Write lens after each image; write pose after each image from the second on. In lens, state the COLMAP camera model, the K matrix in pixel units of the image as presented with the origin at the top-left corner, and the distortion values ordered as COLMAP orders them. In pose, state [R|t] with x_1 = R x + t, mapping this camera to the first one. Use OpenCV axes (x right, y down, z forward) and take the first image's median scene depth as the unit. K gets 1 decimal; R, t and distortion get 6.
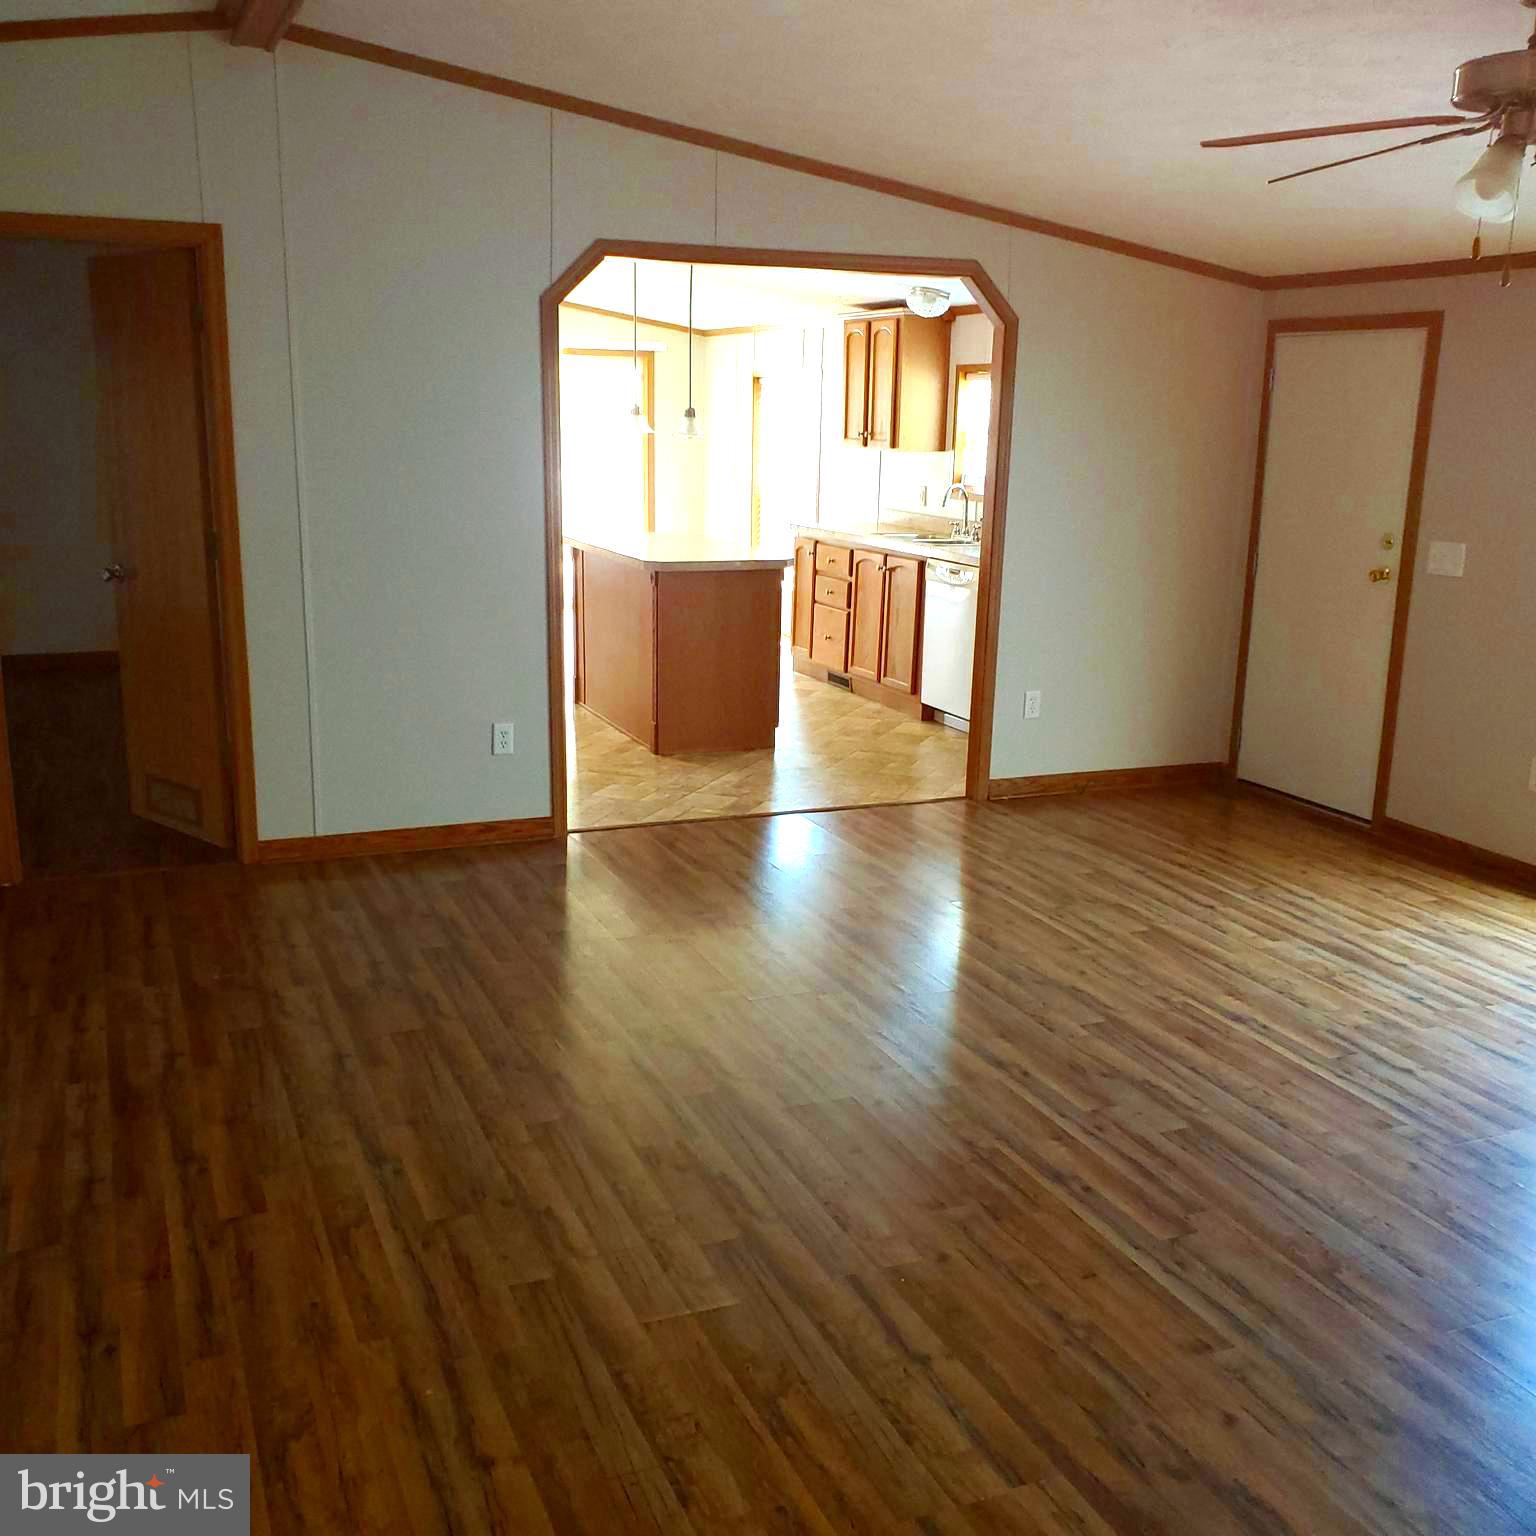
lens RADIAL K [[1509.5, 0, 765.0], [0, 1509.5, 765.3], [0, 0, 1]] dist [0.027842, 0.000000]
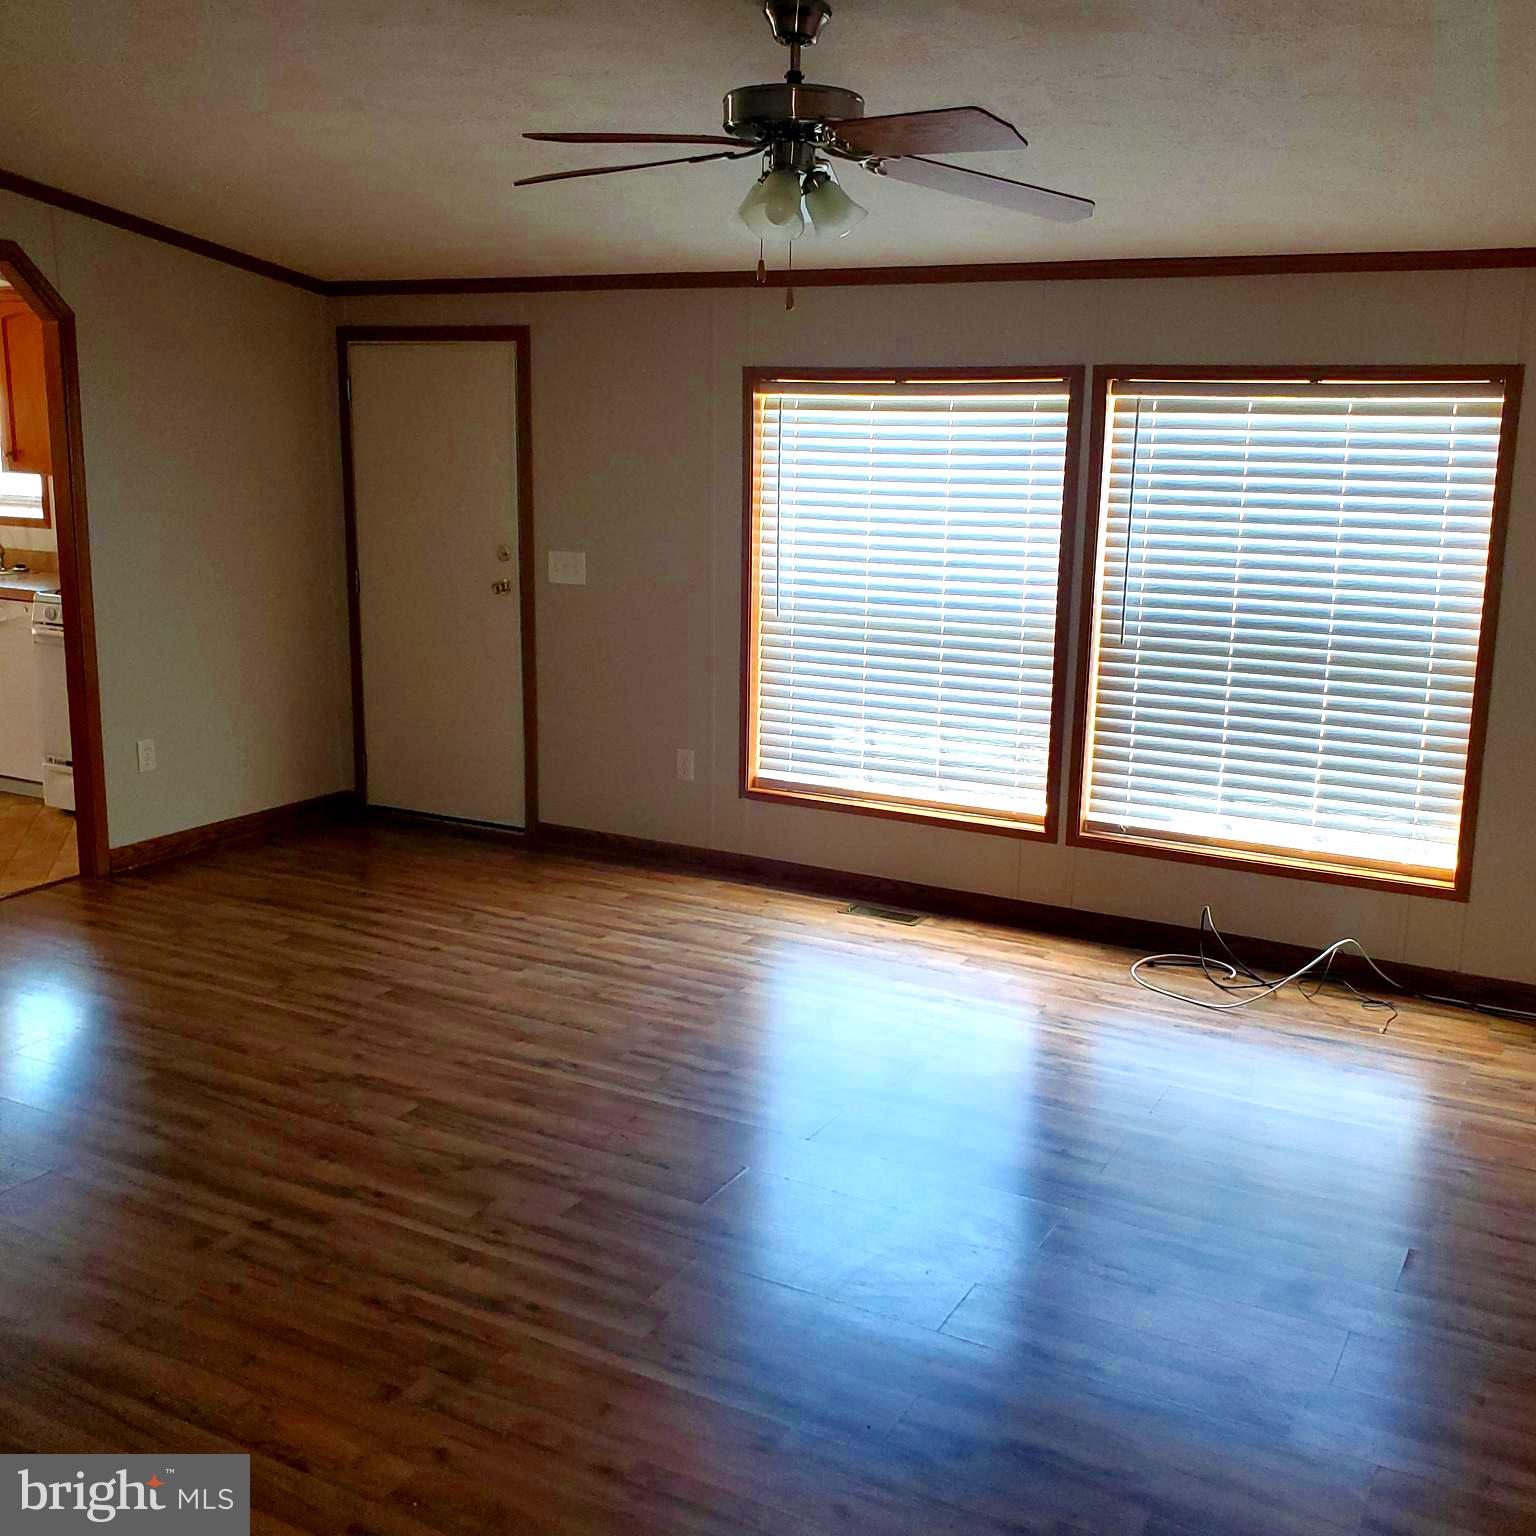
lens RADIAL K [[1509.5, 0, 769.4], [0, 1509.5, 773.9], [0, 0, 1]] dist [0.027842, 0.000000]
pose [[0.776284, -0.140620, 0.614499, -0.108481], [0.139252, 0.988974, 0.050399, -0.032861], [-0.614810, 0.046446, 0.787306, 0.120699]]
